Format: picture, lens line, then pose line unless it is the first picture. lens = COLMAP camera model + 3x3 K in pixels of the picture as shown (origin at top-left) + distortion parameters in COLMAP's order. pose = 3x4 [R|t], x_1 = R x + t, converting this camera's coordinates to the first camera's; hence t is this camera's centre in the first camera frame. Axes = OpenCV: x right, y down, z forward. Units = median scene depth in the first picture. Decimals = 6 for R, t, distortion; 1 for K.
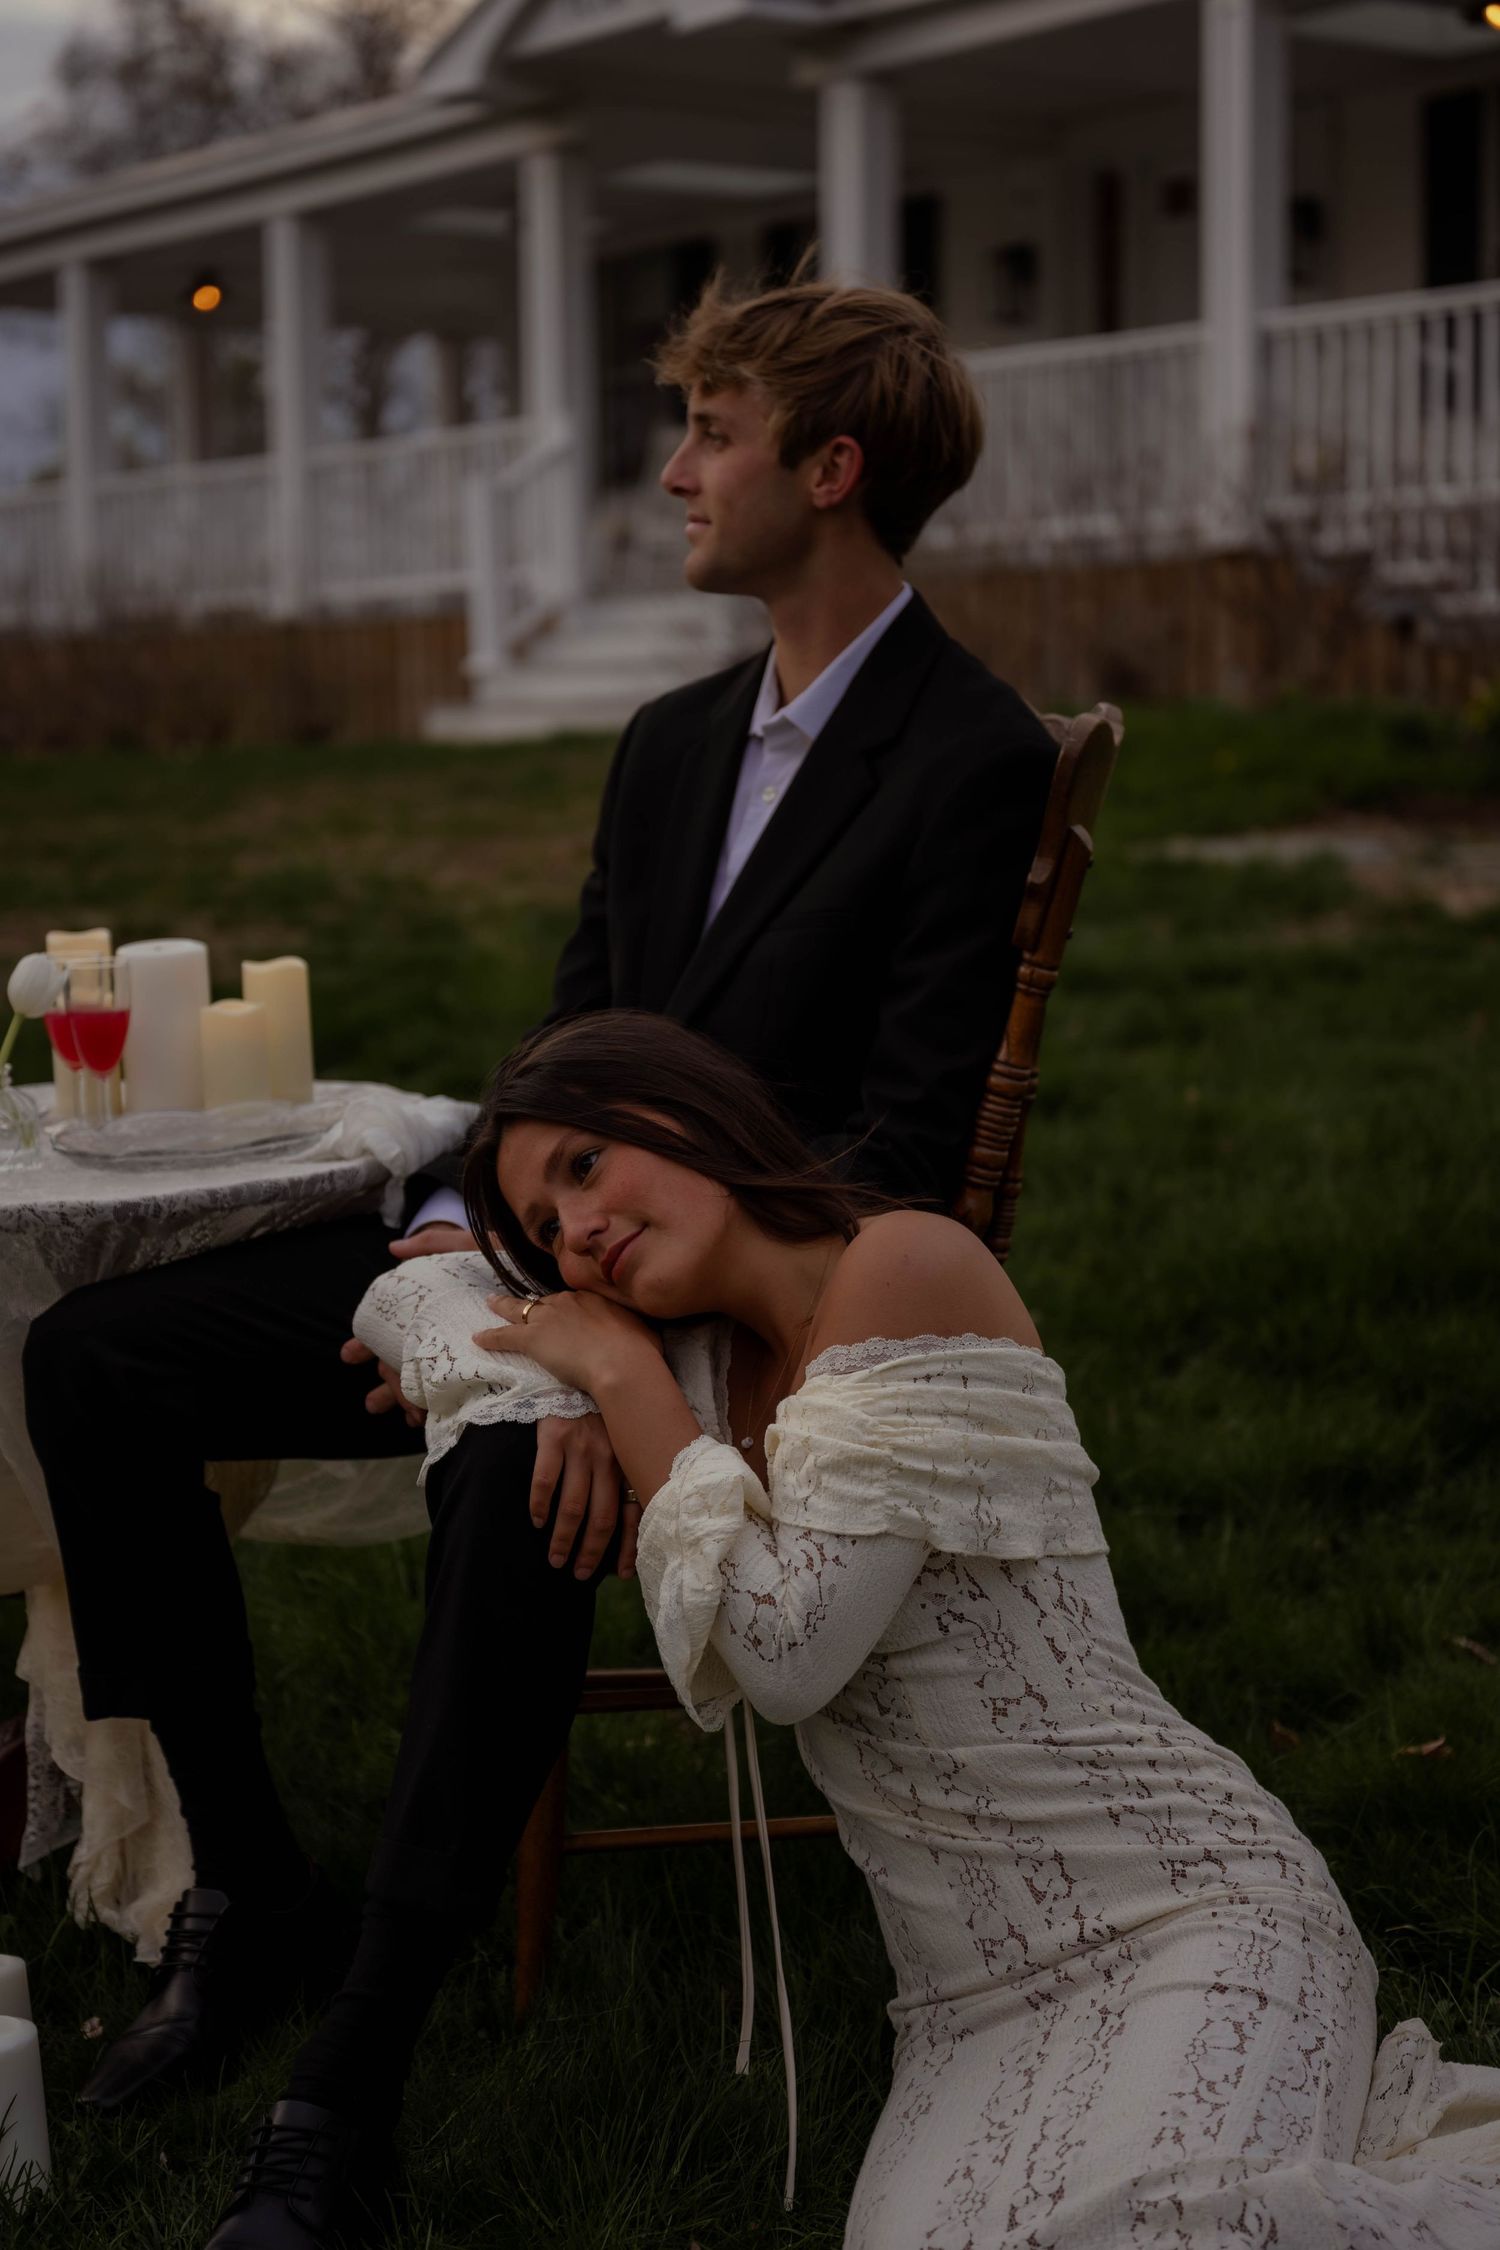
lens RADIAL K [[3969.7, 0, 750.0], [0, 3969.7, 1125.0], [0, 0, 1]] dist [-0.029632, -0.135681]
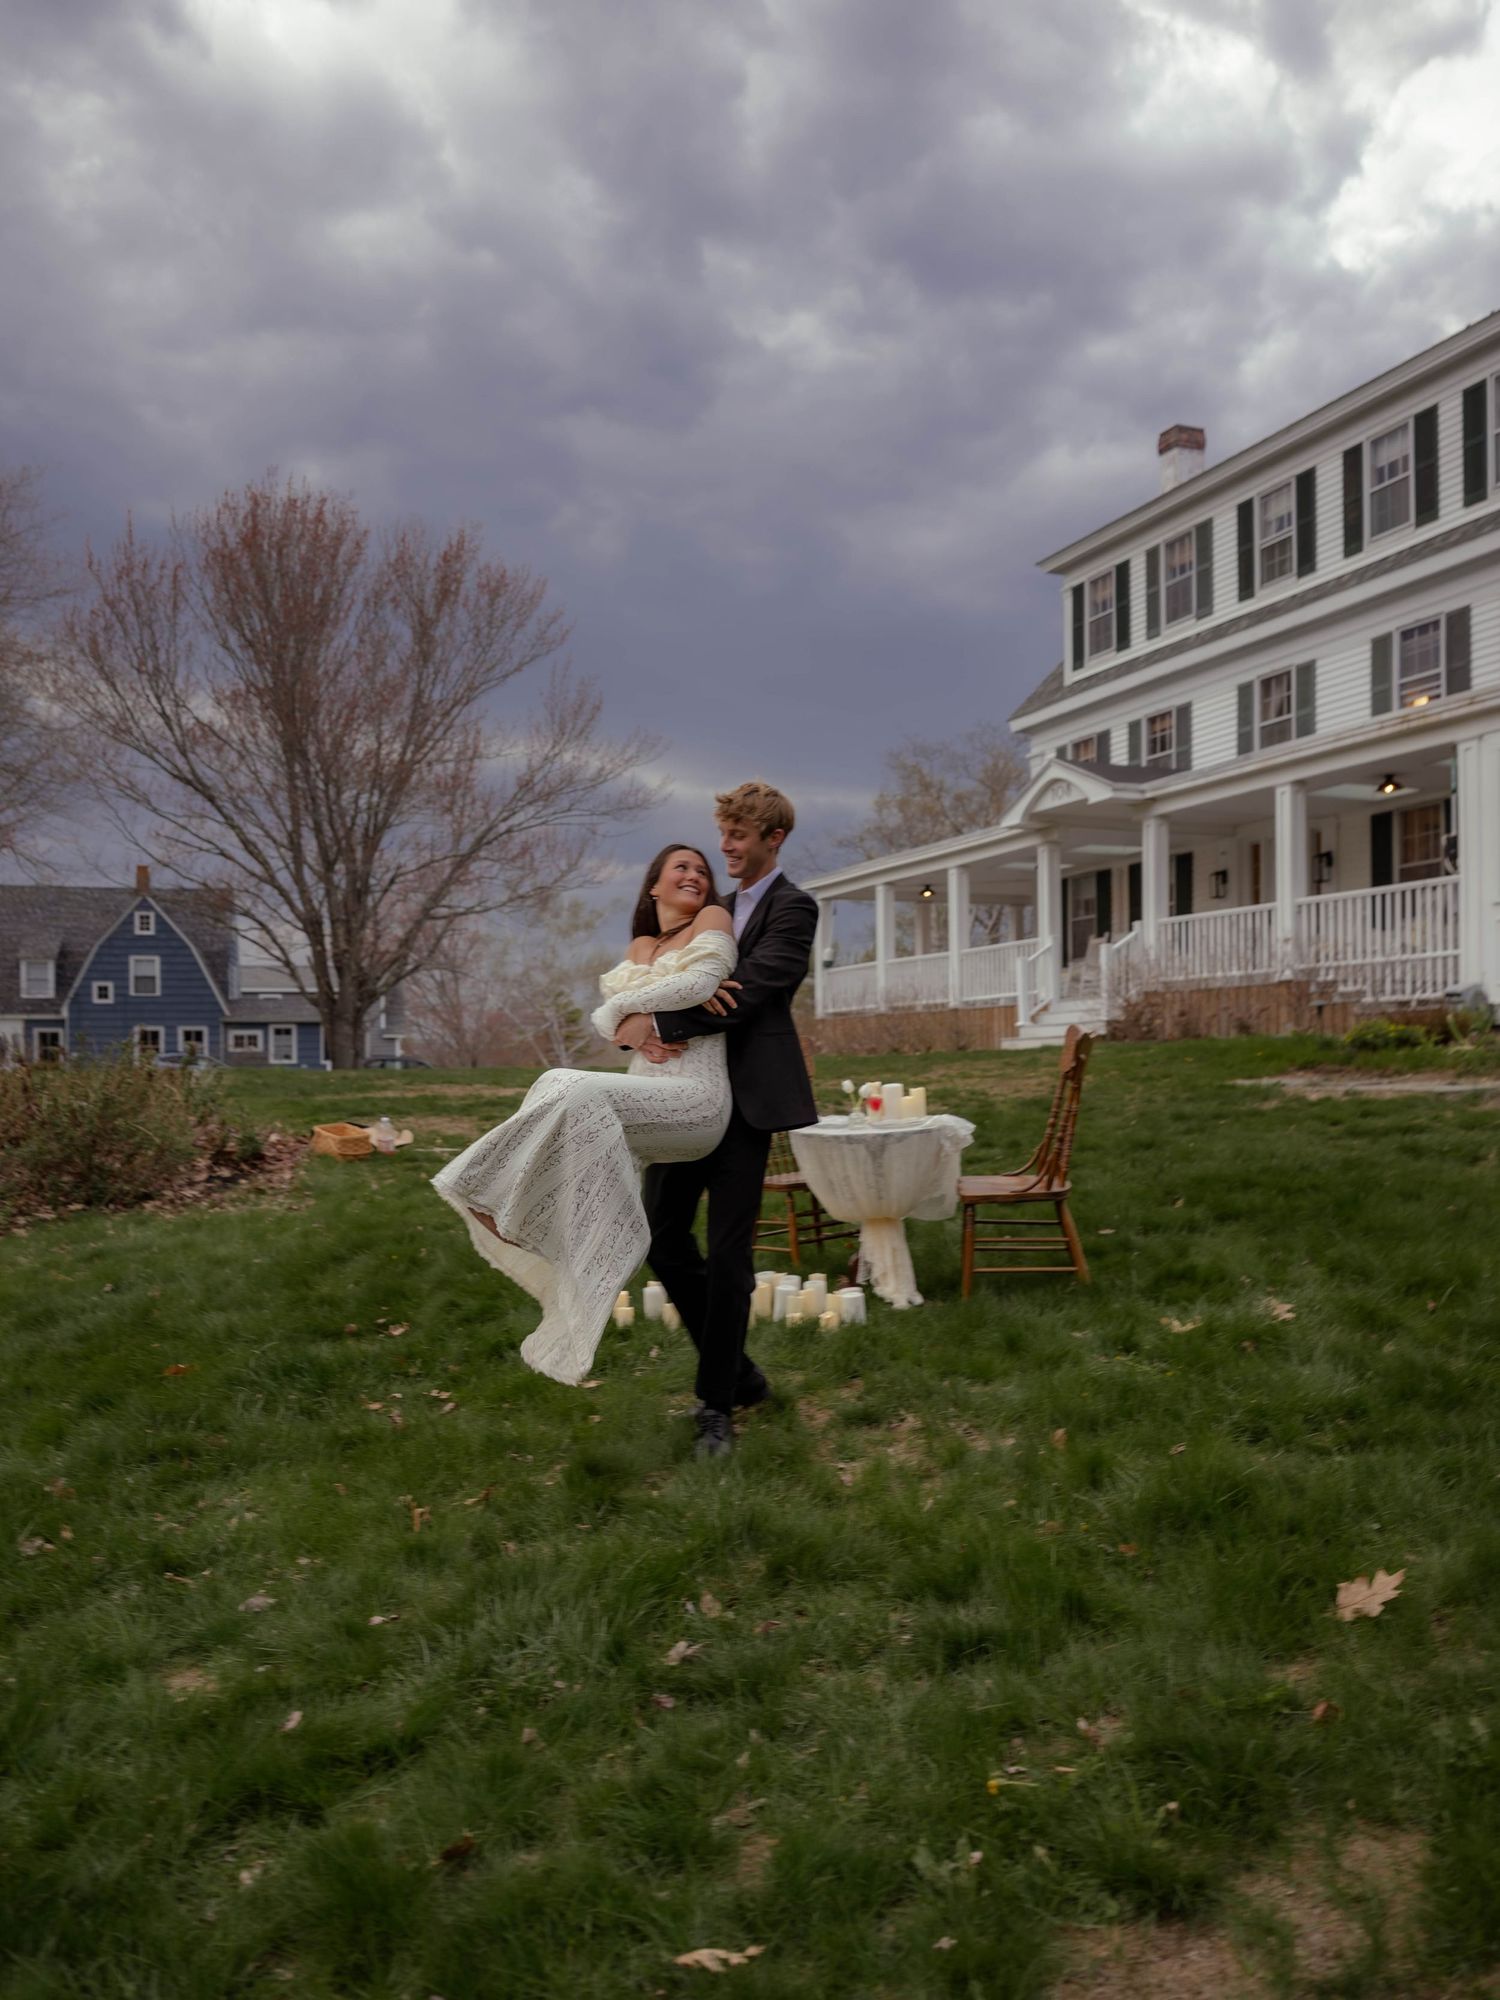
lens RADIAL K [[1694.9, 0, 750.0], [0, 1694.9, 1000.0], [0, 0, 1]] dist [0.008807, 0.001974]
pose [[0.969907, -0.011180, -0.243218, 0.040973], [-0.020503, 0.991646, -0.127347, 0.026802], [0.242610, 0.128502, 0.961576, -0.224225]]
